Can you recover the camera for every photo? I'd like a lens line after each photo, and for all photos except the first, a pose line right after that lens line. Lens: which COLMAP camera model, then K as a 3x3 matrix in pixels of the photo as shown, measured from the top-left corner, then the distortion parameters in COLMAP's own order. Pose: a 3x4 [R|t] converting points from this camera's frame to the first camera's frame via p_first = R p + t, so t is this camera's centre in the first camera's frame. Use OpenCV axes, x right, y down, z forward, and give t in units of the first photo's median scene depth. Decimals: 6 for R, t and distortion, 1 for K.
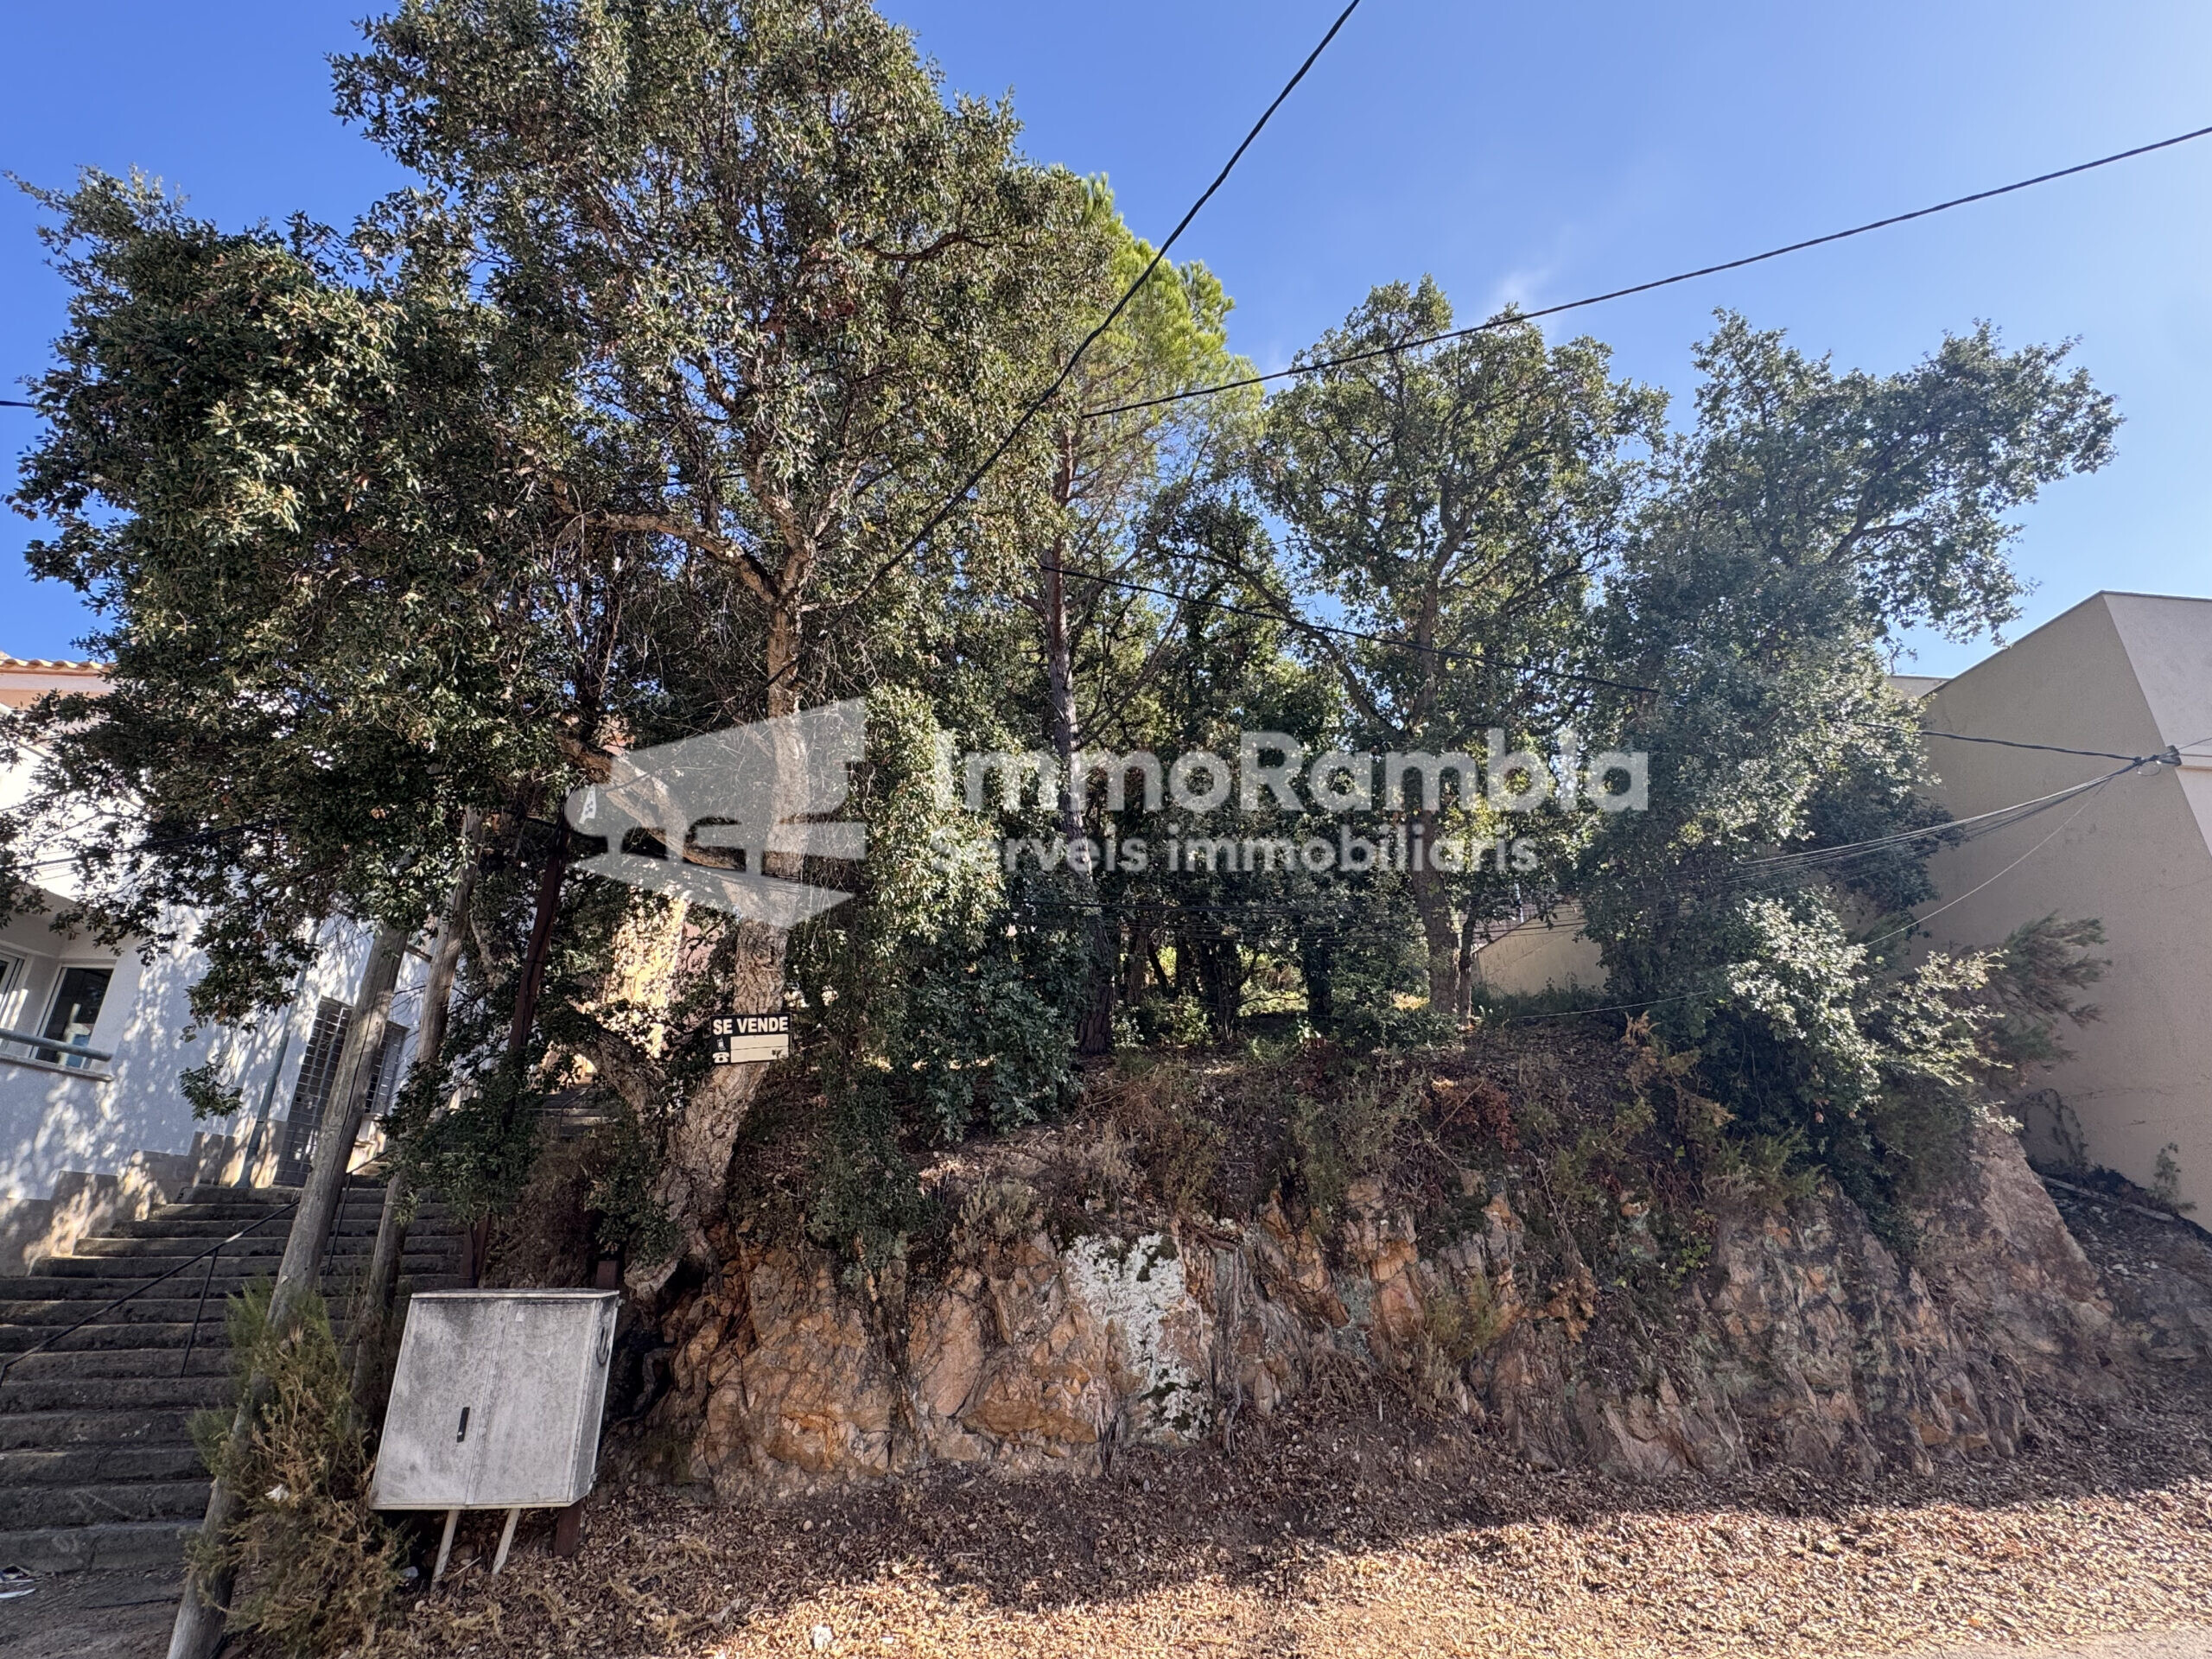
lens RADIAL K [[1056.5, 0, 1097.3], [0, 1056.5, 830.8], [0, 0, 1]] dist [-0.001486, -0.000147]
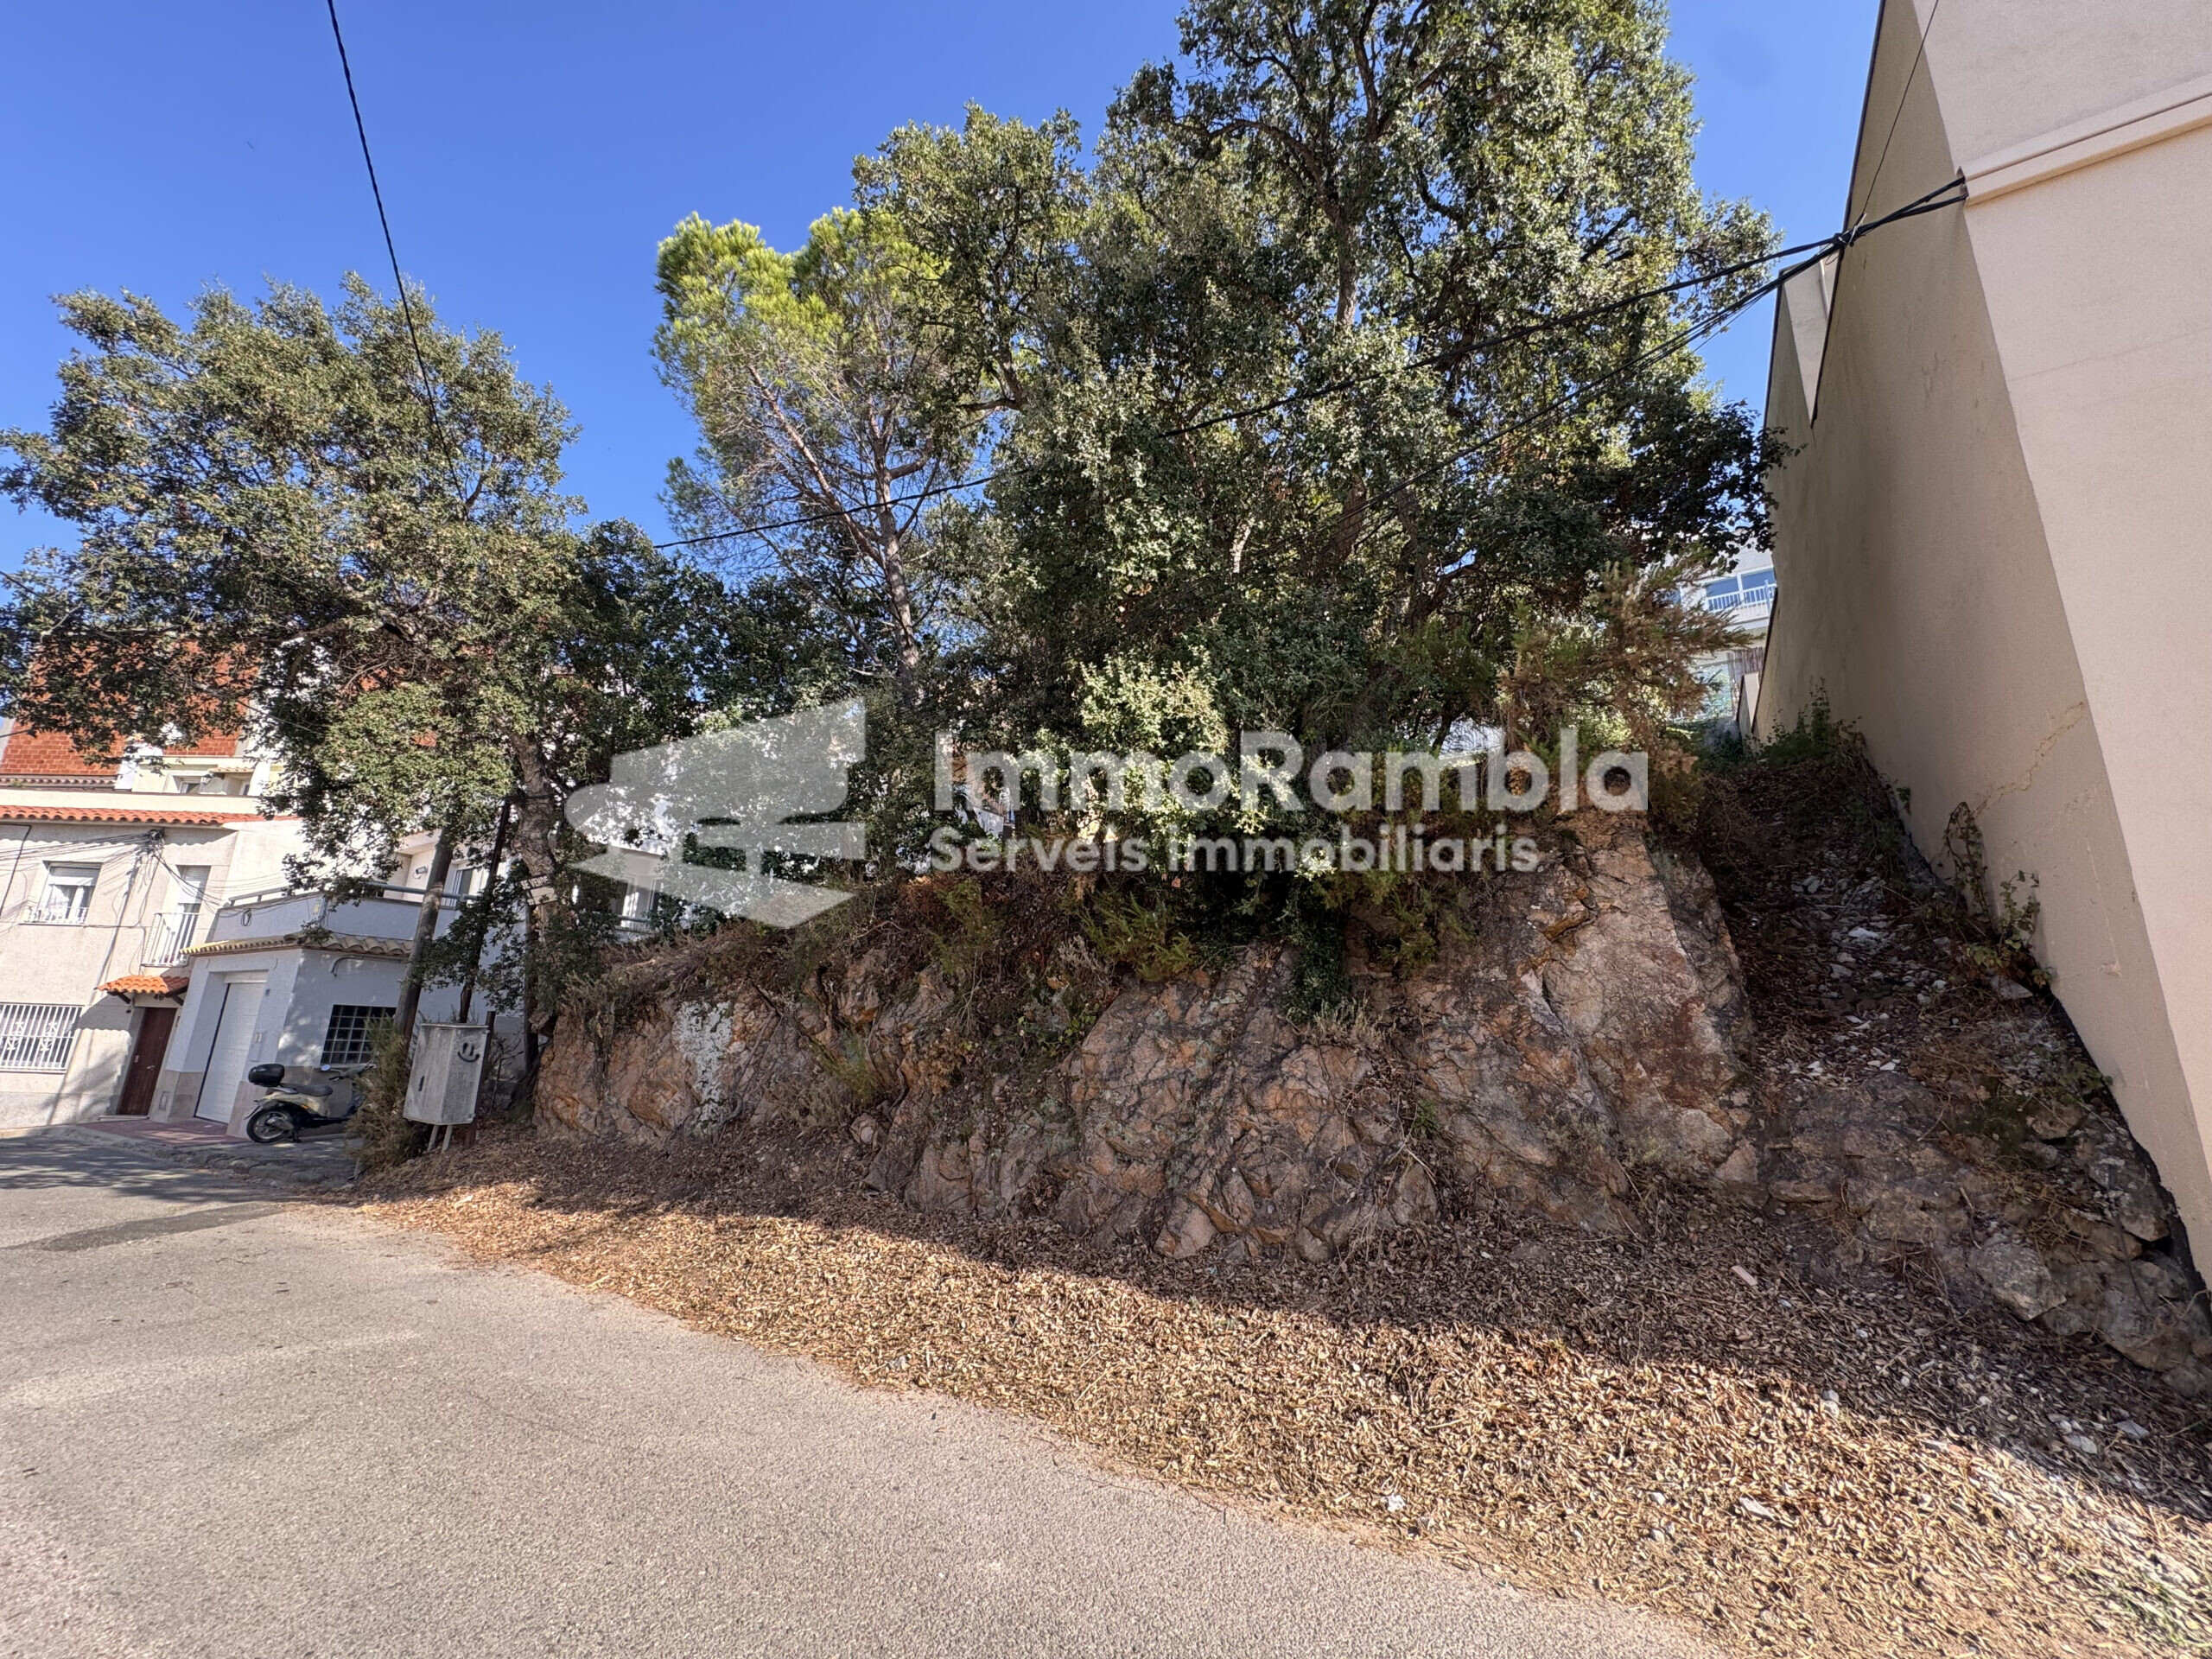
lens RADIAL K [[877.3, 0, 1106.4], [0, 877.3, 830.1], [0, 0, 1]] dist [-0.003436, 0.000894]
pose [[0.777583, -0.120500, -0.617126, 1.273081], [0.198815, 0.978229, 0.059500, 0.198238], [0.596521, -0.168960, 0.784612, 0.441309]]
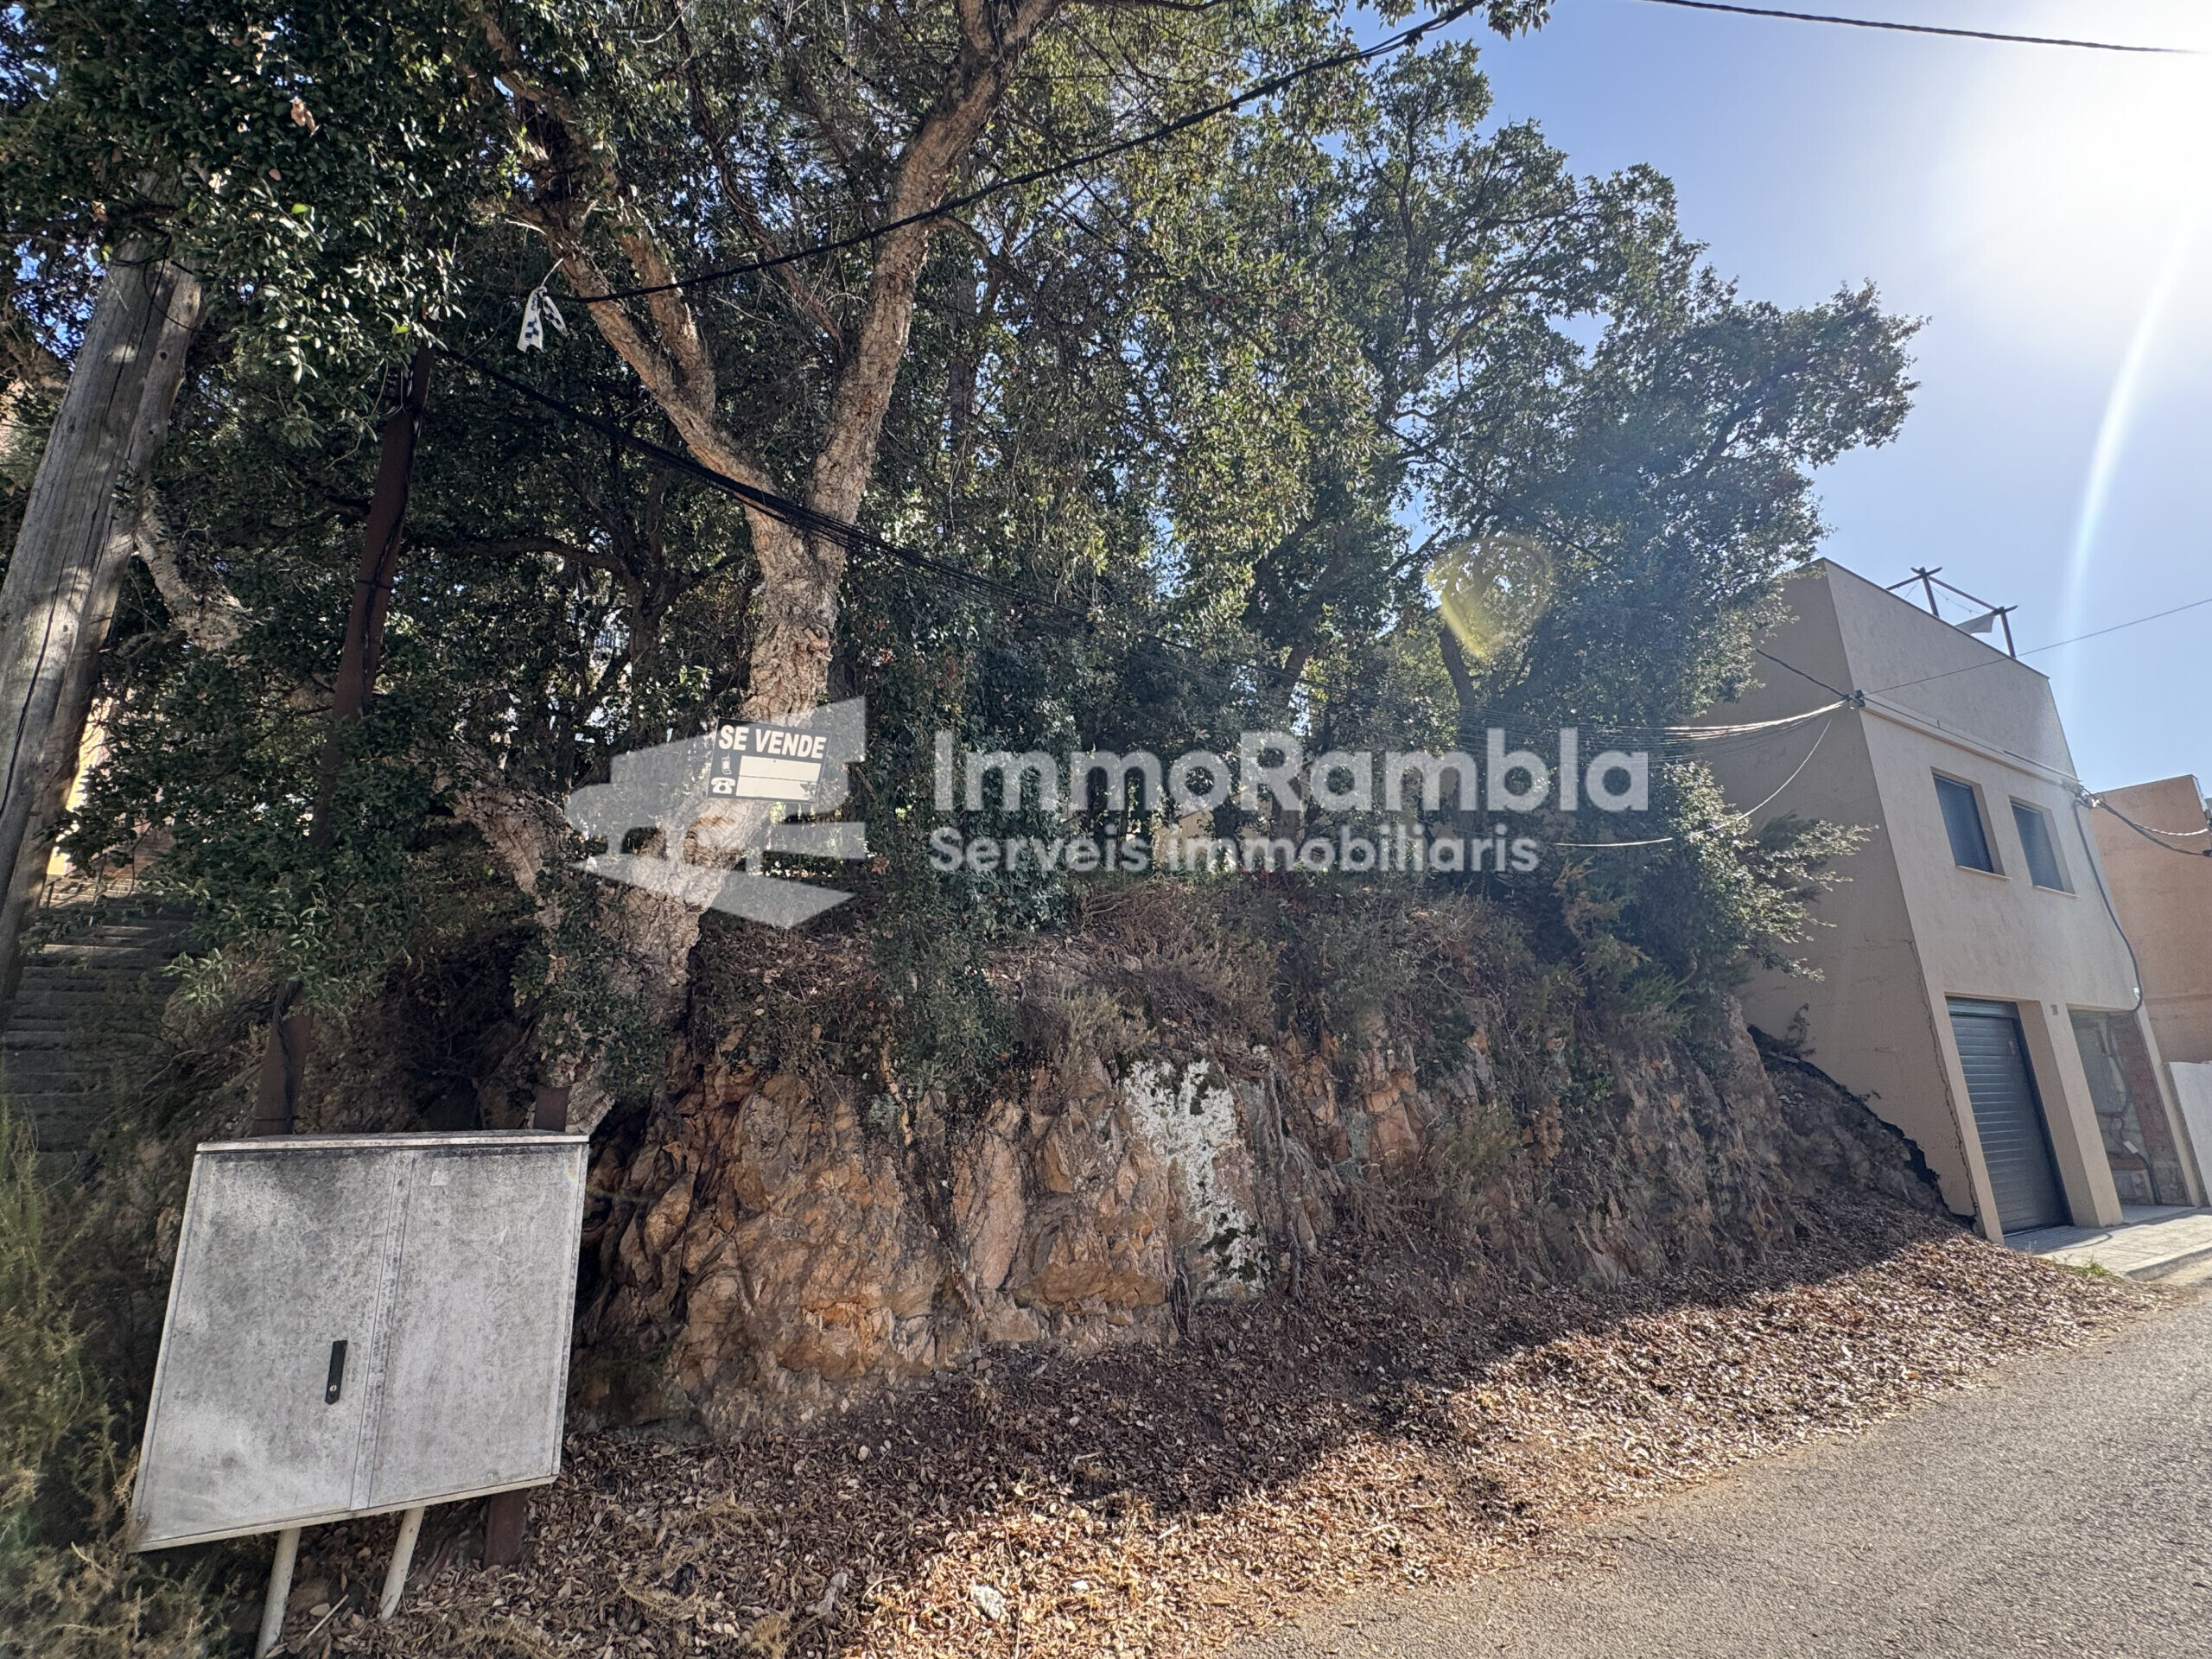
lens RADIAL K [[1056.5, 0, 1095.6], [0, 1056.5, 829.4], [0, 0, 1]] dist [-0.001486, -0.000147]
pose [[0.902081, 0.094389, 0.421117, -0.412117], [-0.135437, 0.988410, 0.068579, 0.163323], [-0.409763, -0.118899, 0.904410, 0.316747]]
